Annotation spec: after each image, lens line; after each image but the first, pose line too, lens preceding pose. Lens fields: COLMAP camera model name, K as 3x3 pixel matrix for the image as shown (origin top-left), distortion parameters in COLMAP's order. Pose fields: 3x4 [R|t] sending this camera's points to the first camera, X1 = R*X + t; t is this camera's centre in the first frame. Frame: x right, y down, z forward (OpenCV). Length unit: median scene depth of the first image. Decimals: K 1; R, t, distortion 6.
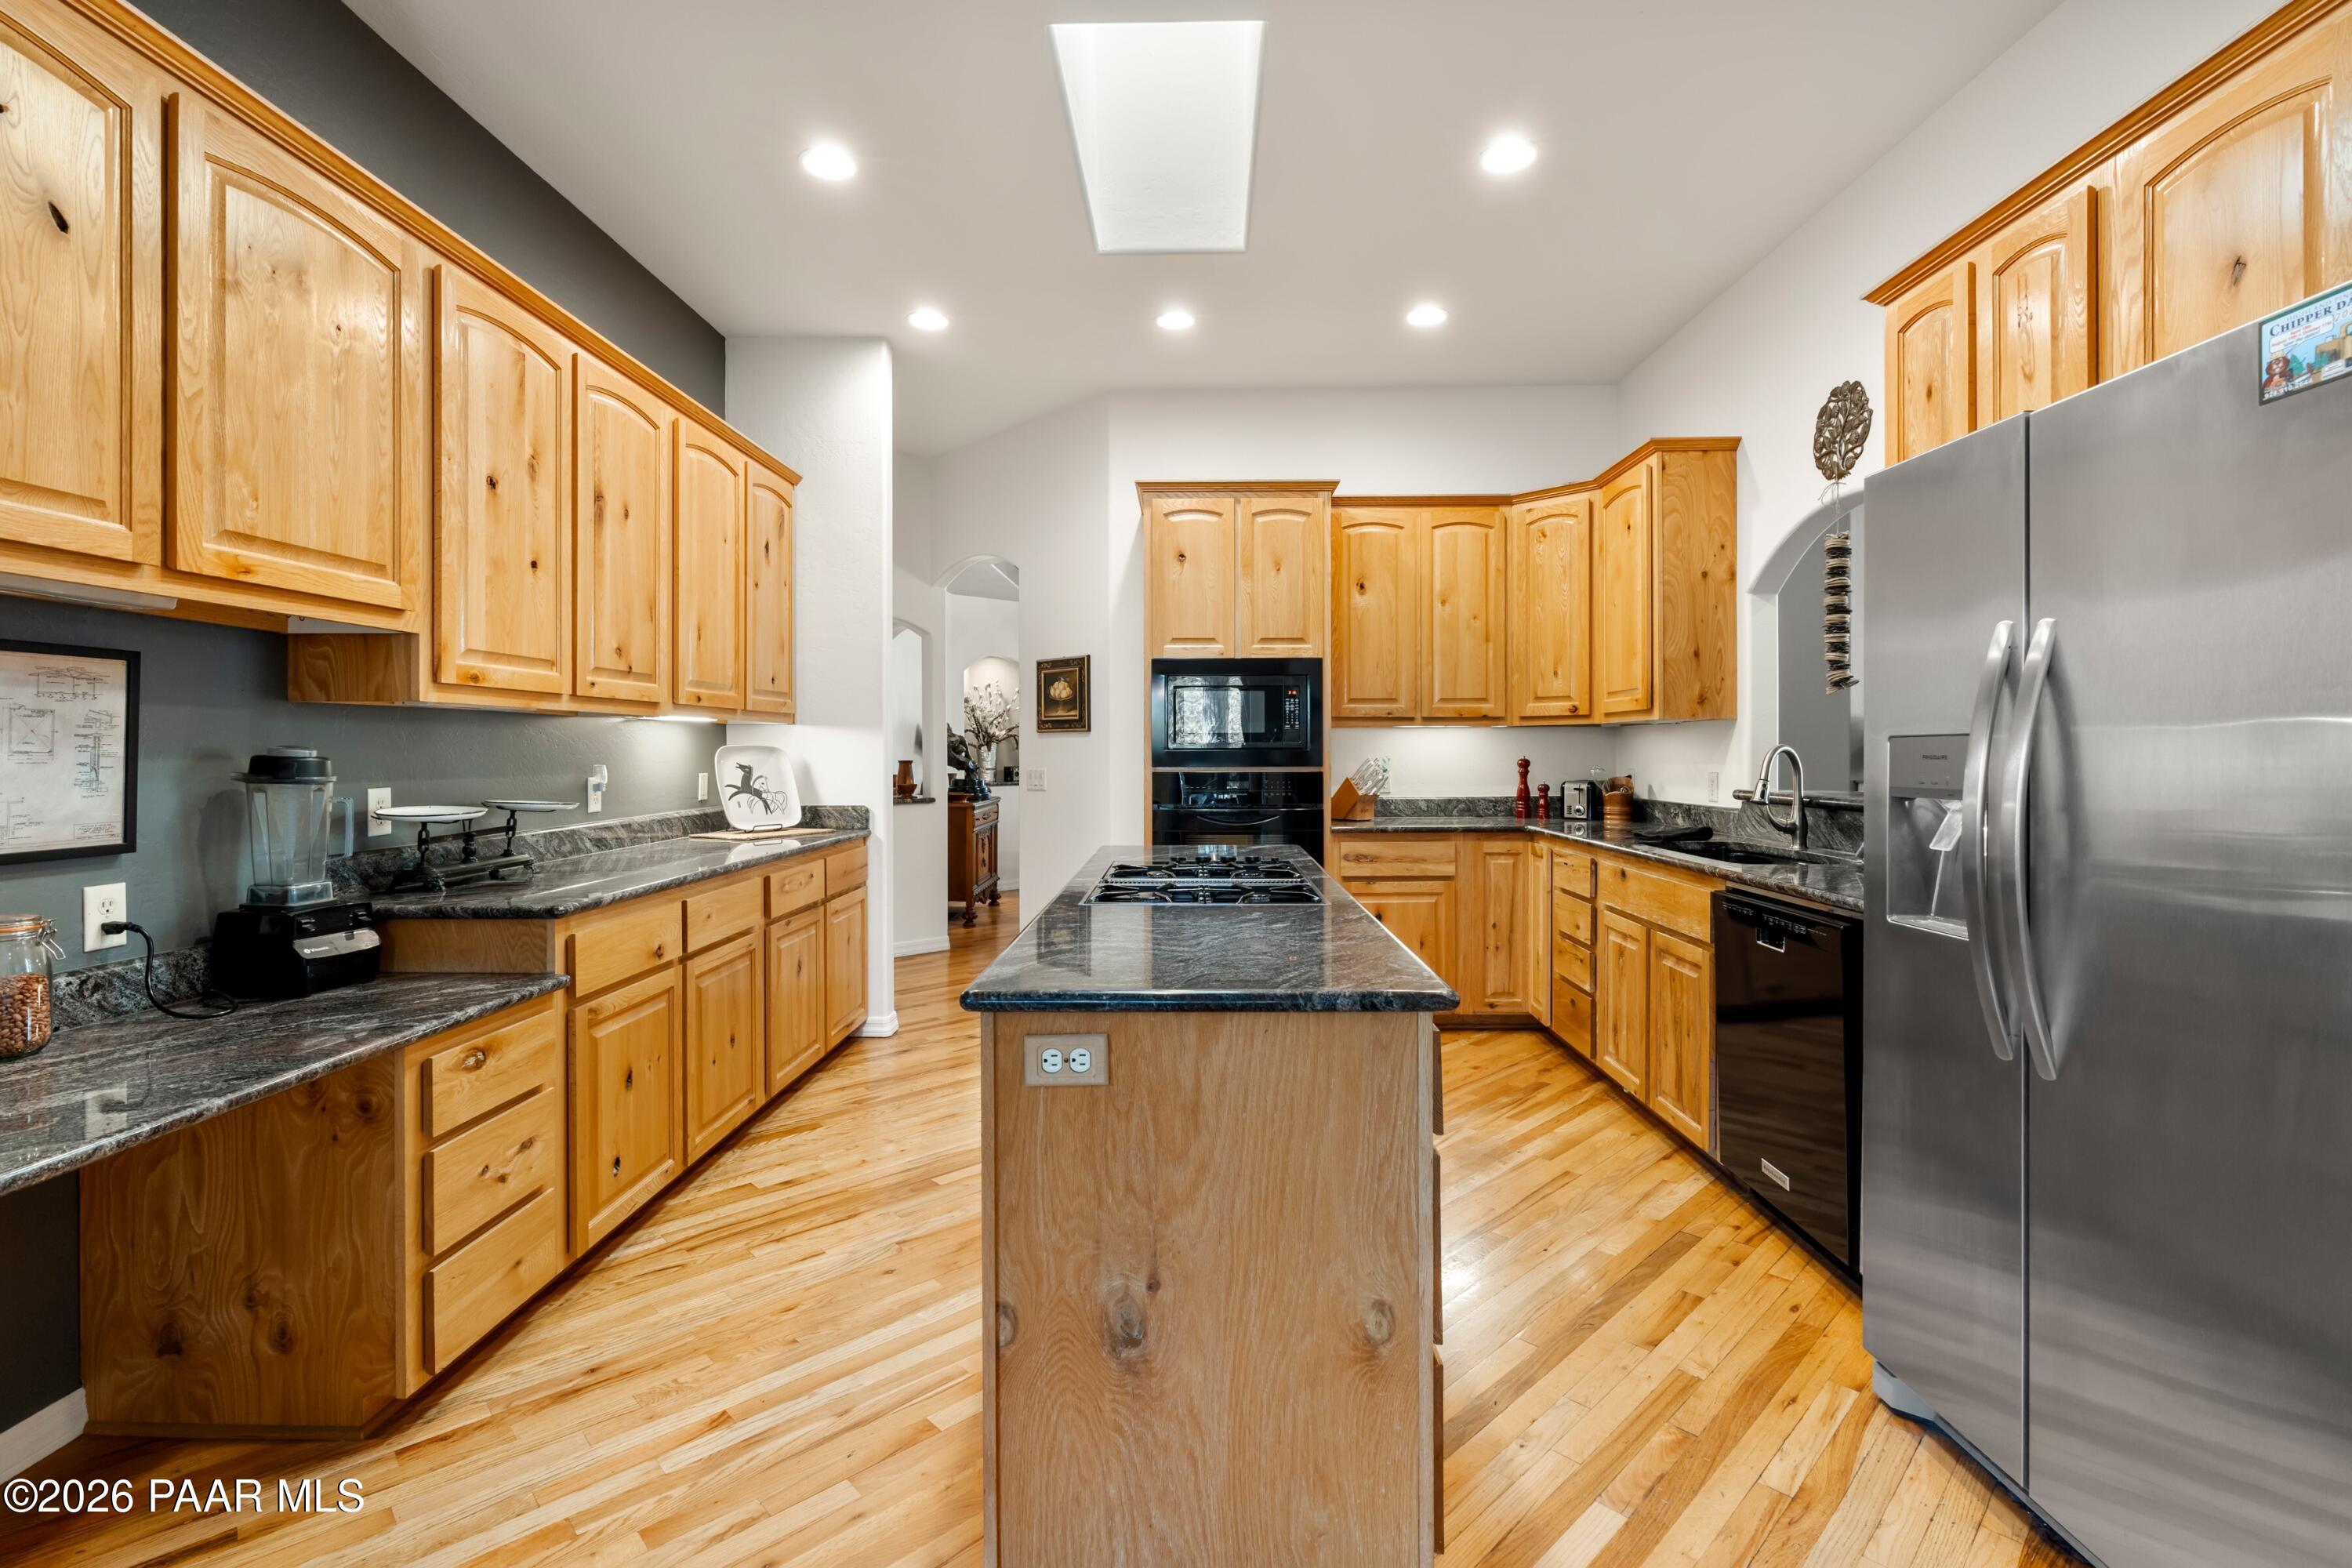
lens RADIAL K [[1046.5, 0, 1181.4], [0, 1046.5, 755.9], [0, 0, 1]] dist [-0.001858, -0.000111]
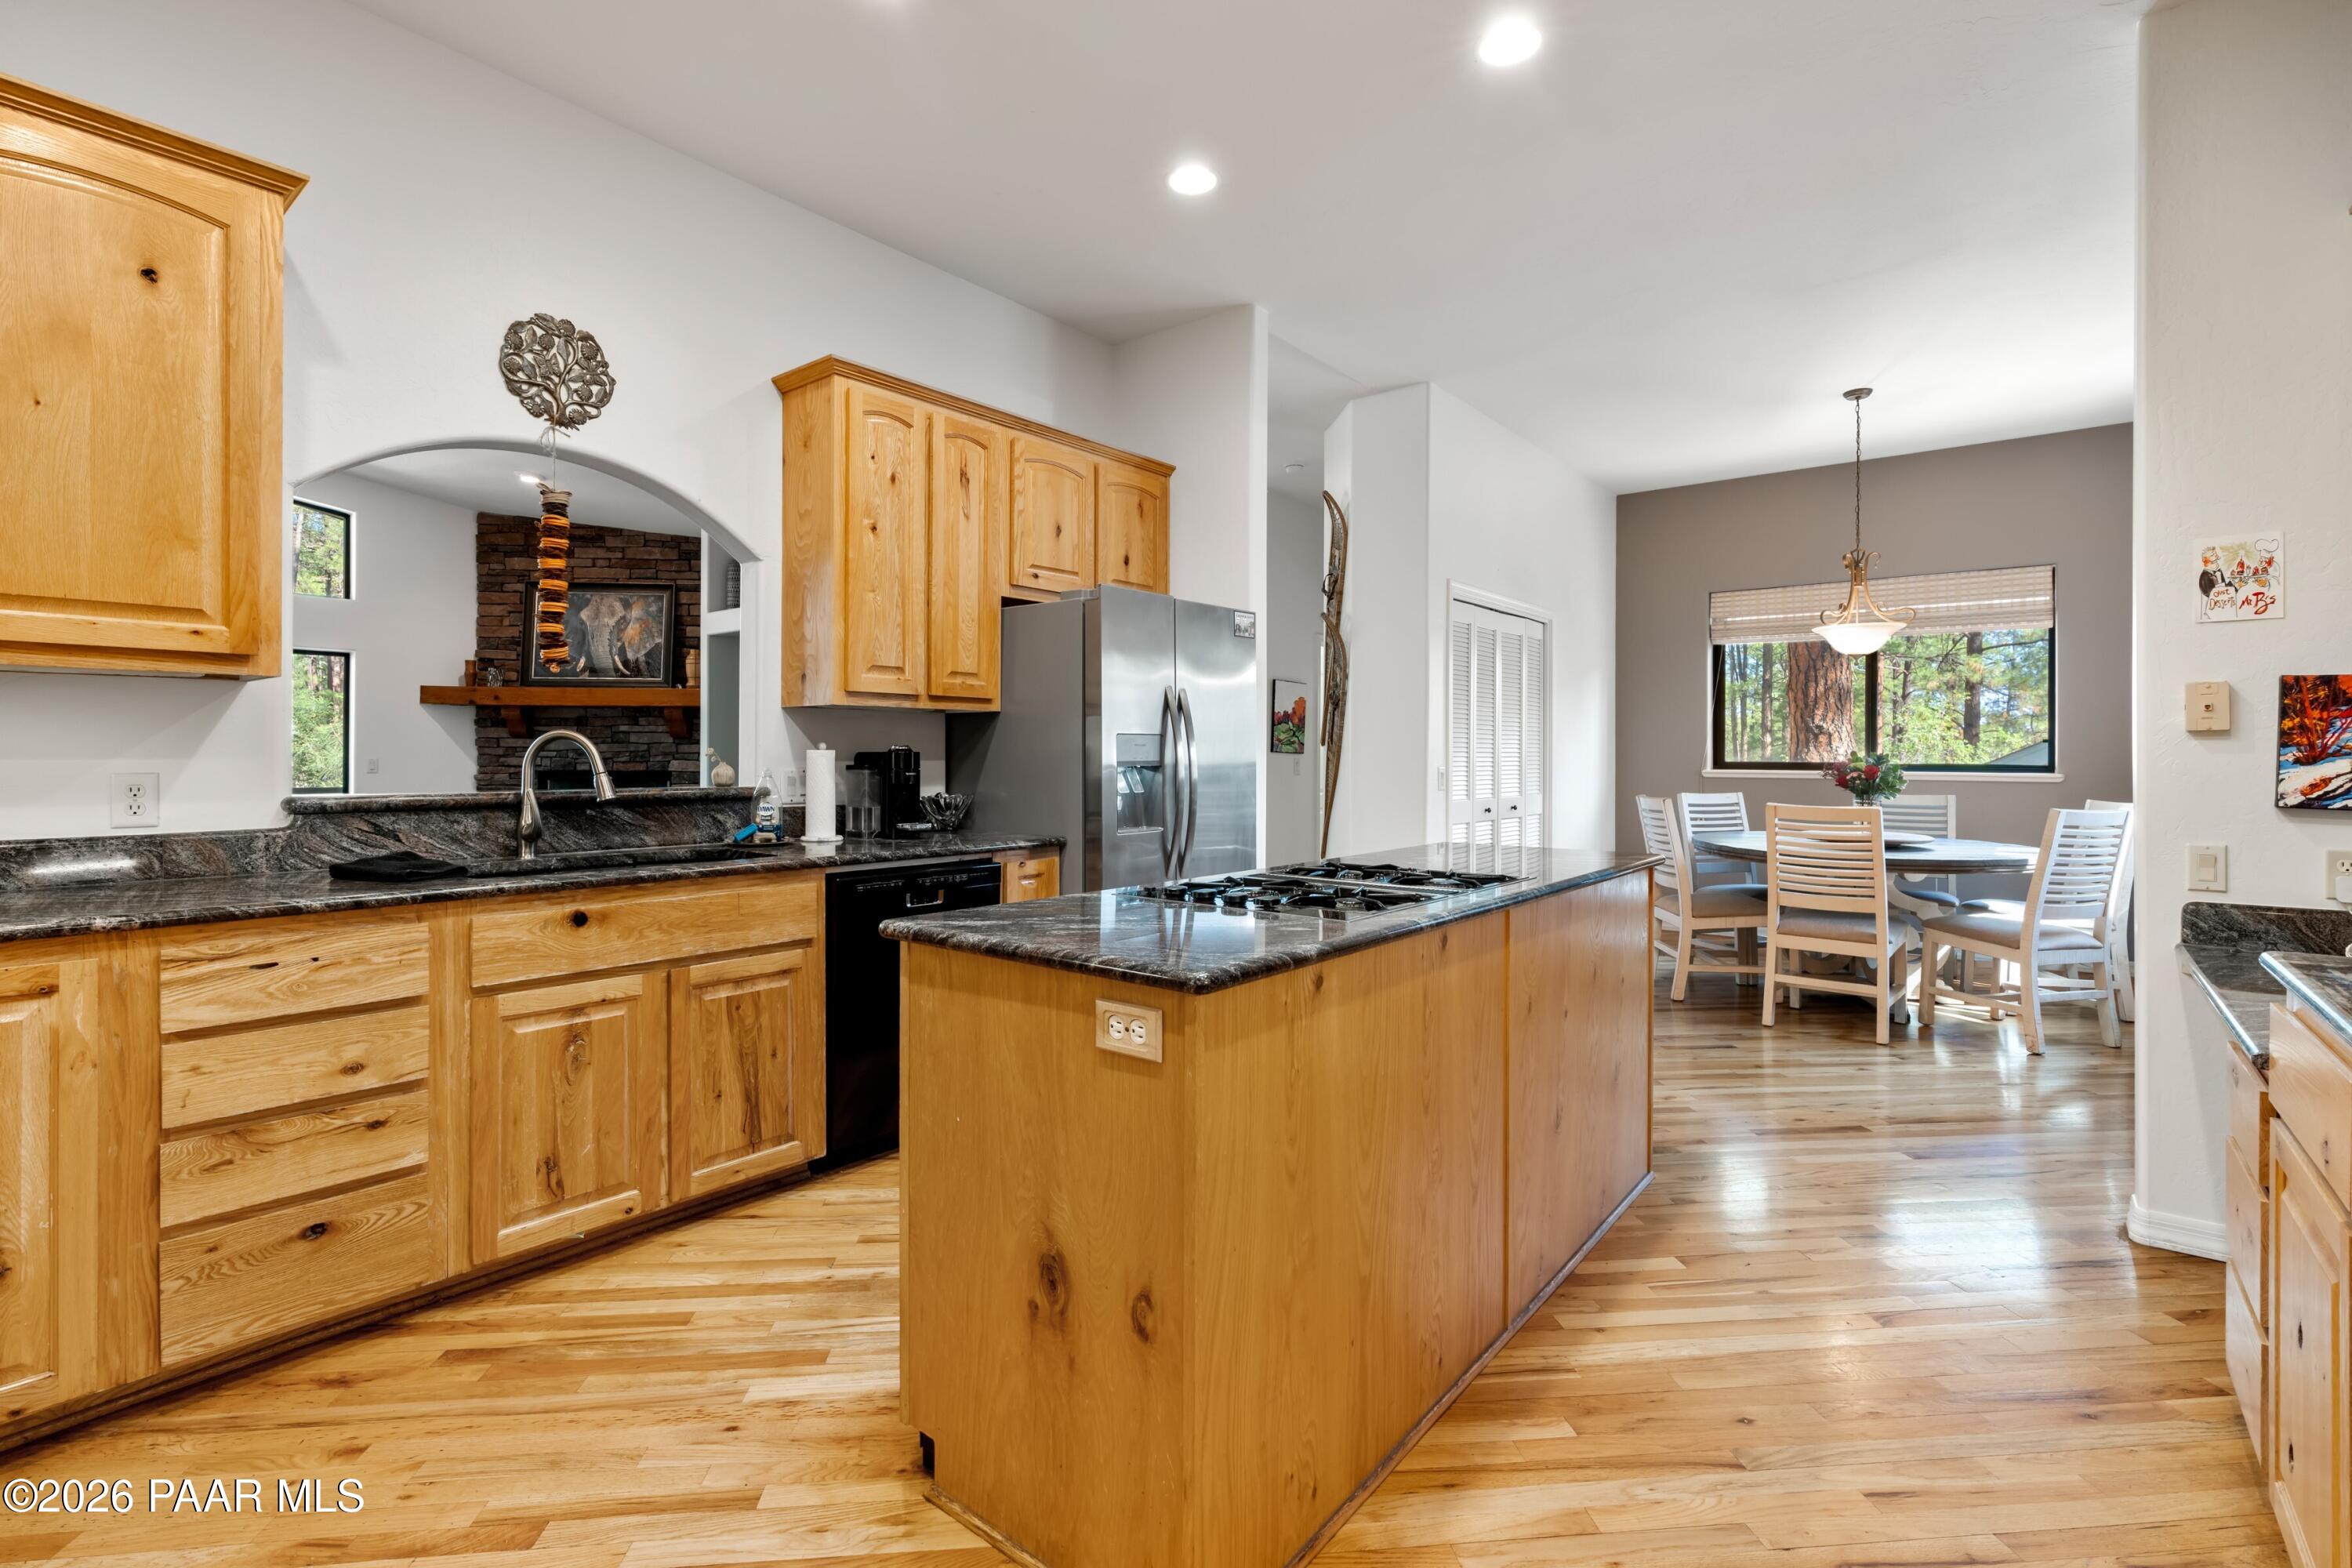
lens RADIAL K [[1046.5, 0, 1181.4], [0, 1046.5, 755.9], [0, 0, 1]] dist [-0.001858, -0.000111]
pose [[-0.781084, 0.000708, 0.624426, -0.314171], [0.001050, 0.999999, 0.000179, 0.009423], [-0.624425, 0.000796, -0.781084, 1.343260]]
